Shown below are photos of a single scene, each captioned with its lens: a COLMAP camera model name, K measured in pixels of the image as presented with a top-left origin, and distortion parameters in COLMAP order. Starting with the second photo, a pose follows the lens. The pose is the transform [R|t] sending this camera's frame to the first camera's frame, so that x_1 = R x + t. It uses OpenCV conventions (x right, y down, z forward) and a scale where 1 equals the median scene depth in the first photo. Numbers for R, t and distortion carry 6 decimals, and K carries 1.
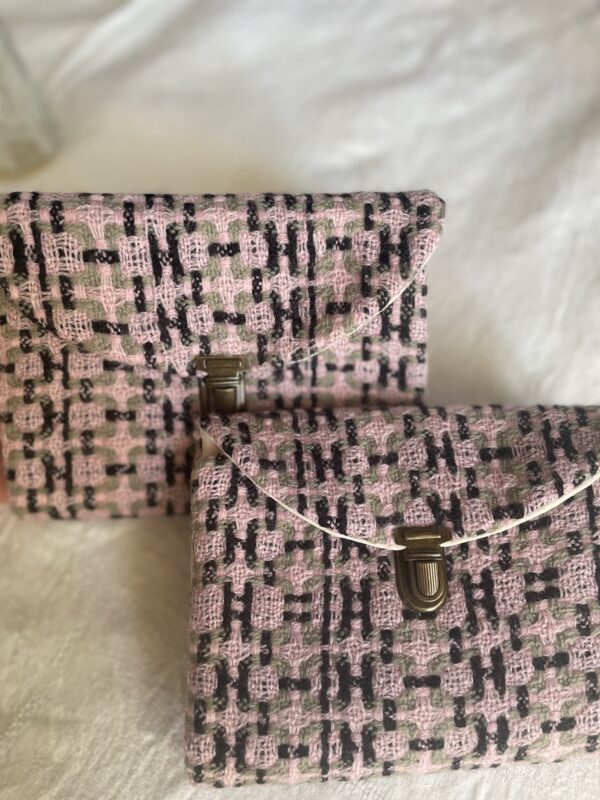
lens RADIAL K [[593.2, 0, 310.0], [0, 593.2, 375.6], [0, 0, 1]] dist [0.098331, -0.146256]
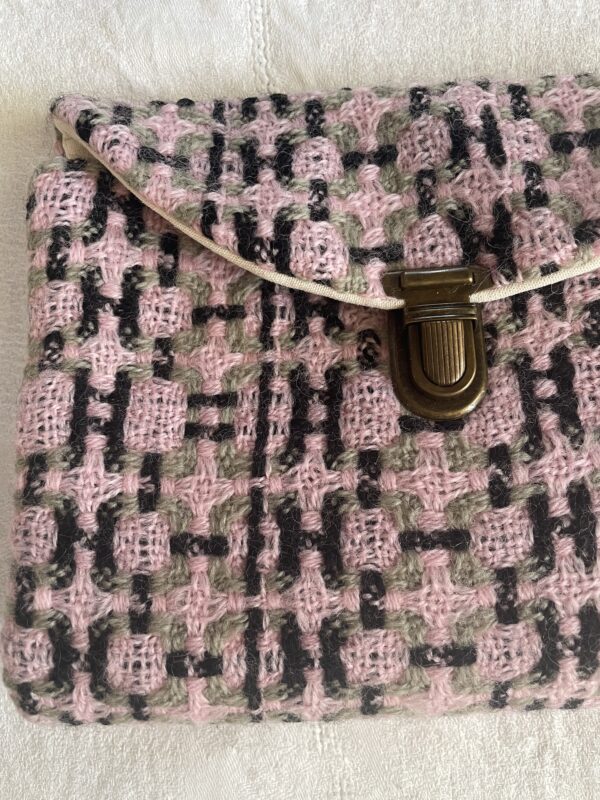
lens RADIAL K [[719.0, 0, 299.0], [0, 719.0, 315.9], [0, 0, 1]] dist [0.101015, -0.244795]
pose [[0.997978, -0.007006, -0.063179, 0.070341], [0.008975, 0.999481, 0.030942, 0.188012], [0.062929, -0.031447, 0.997522, 0.236007]]
